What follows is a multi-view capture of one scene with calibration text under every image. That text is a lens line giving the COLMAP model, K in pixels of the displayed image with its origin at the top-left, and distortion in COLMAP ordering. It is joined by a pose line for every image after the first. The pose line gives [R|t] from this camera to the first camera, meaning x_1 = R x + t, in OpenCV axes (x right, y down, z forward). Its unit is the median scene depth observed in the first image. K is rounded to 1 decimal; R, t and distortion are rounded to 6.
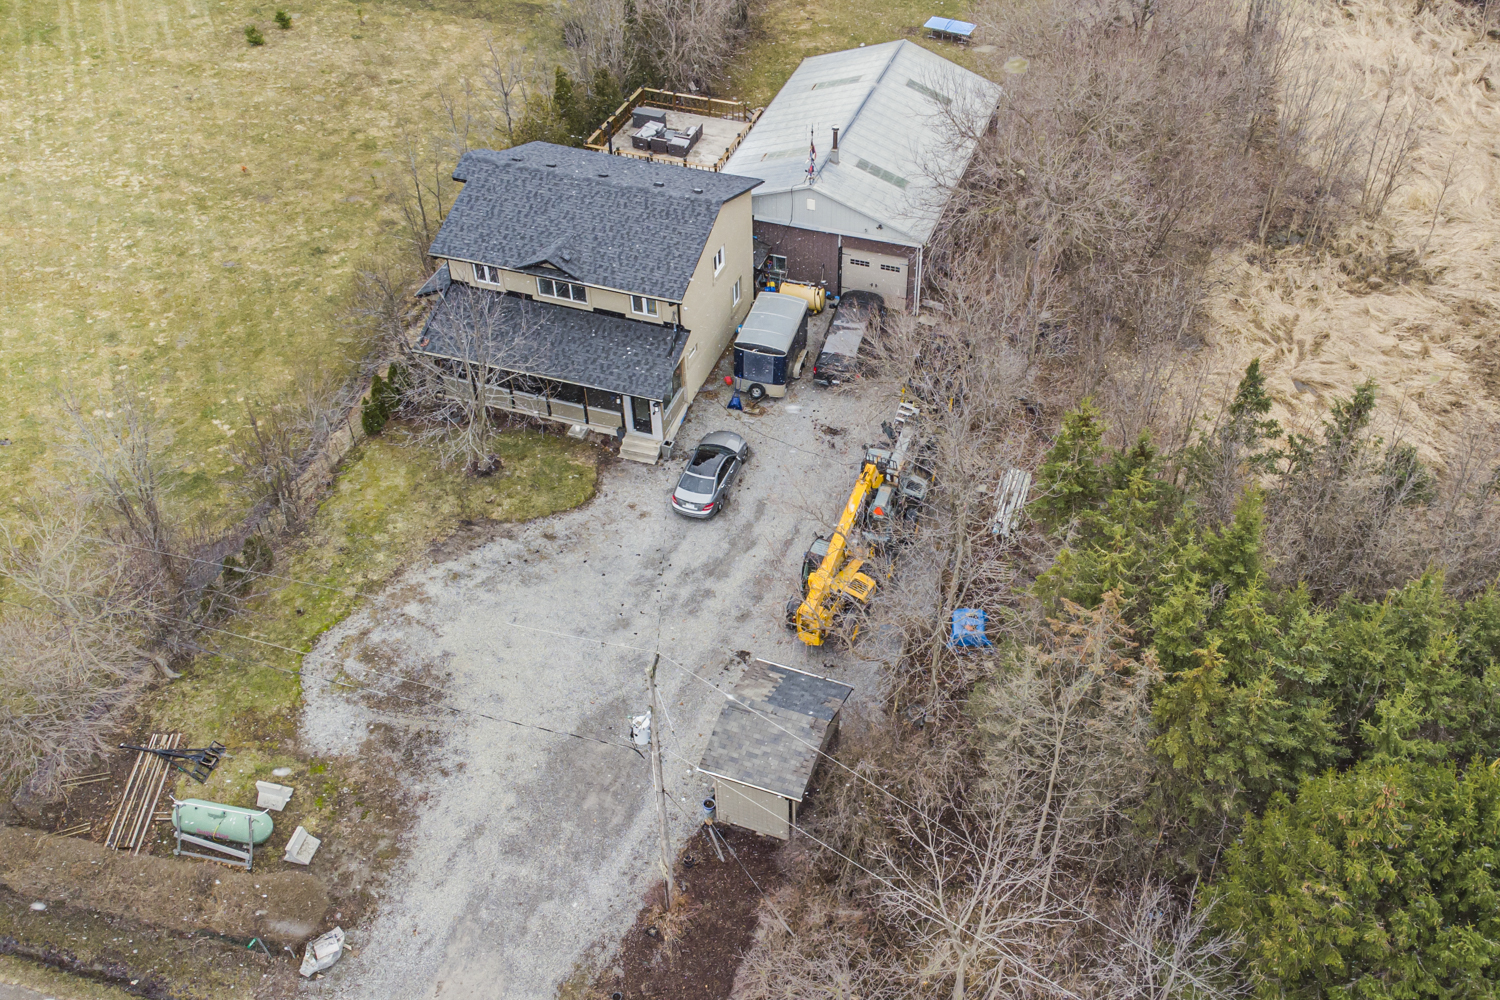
lens RADIAL K [[1391.4, 0, 836.8], [0, 1391.4, 534.6], [0, 0, 1]] dist [0.028369, 0.027655]
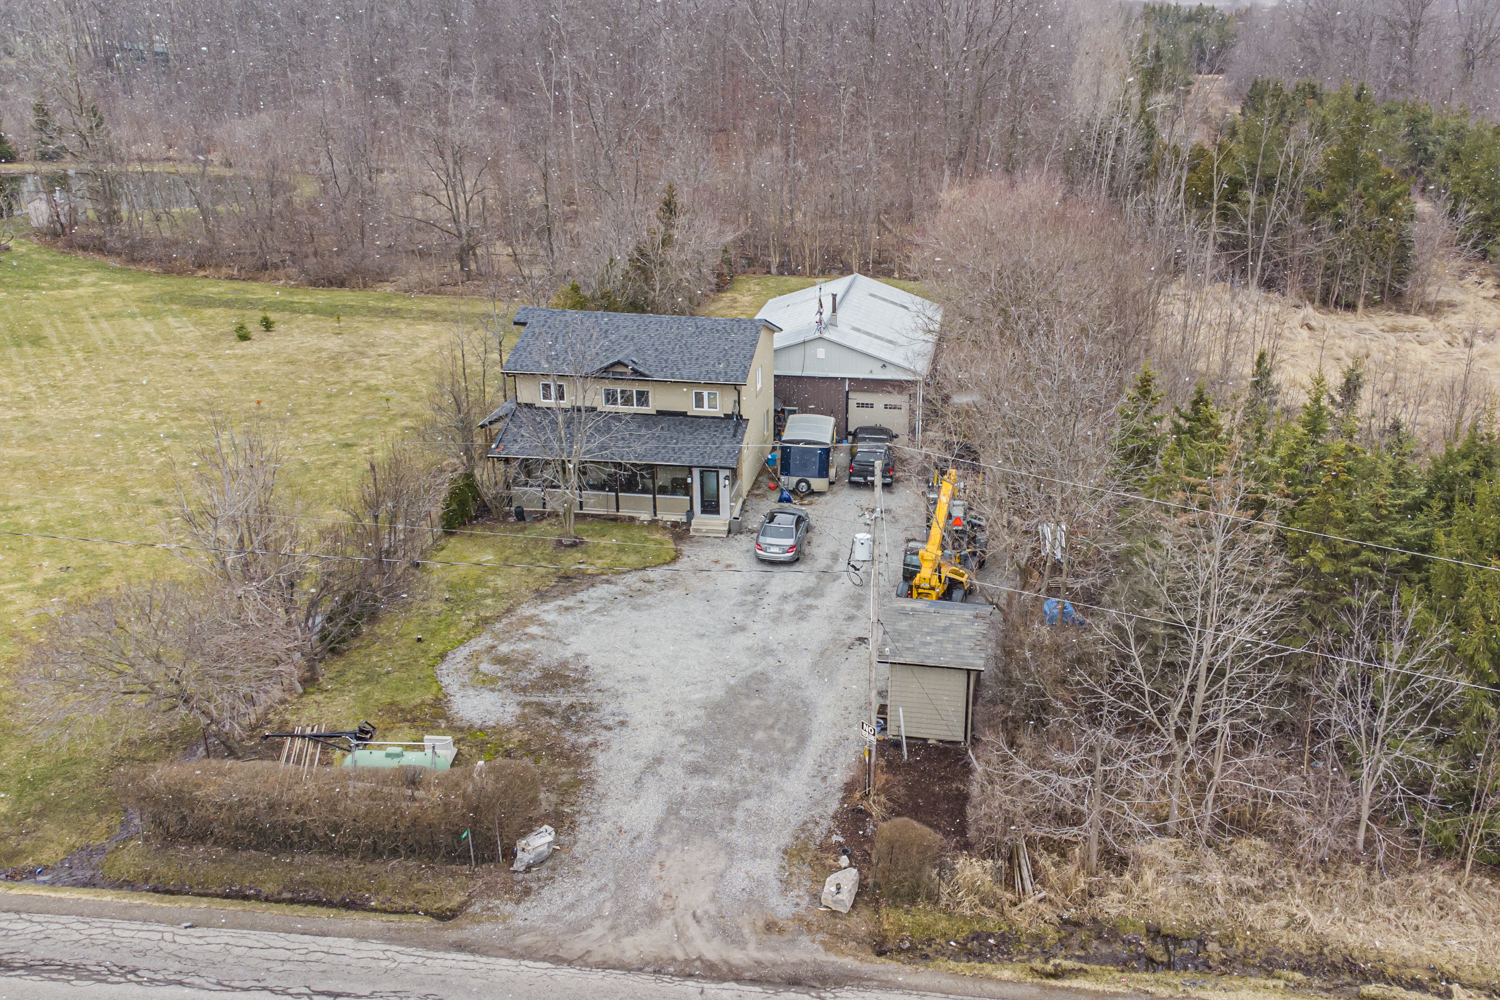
lens RADIAL K [[1391.4, 0, 836.8], [0, 1391.4, 534.6], [0, 0, 1]] dist [0.028369, 0.027655]
pose [[0.984277, -0.062696, 0.165131, -0.221249], [0.118958, 0.926369, -0.357338, 0.336139], [-0.130568, 0.371363, 0.919261, 0.007747]]
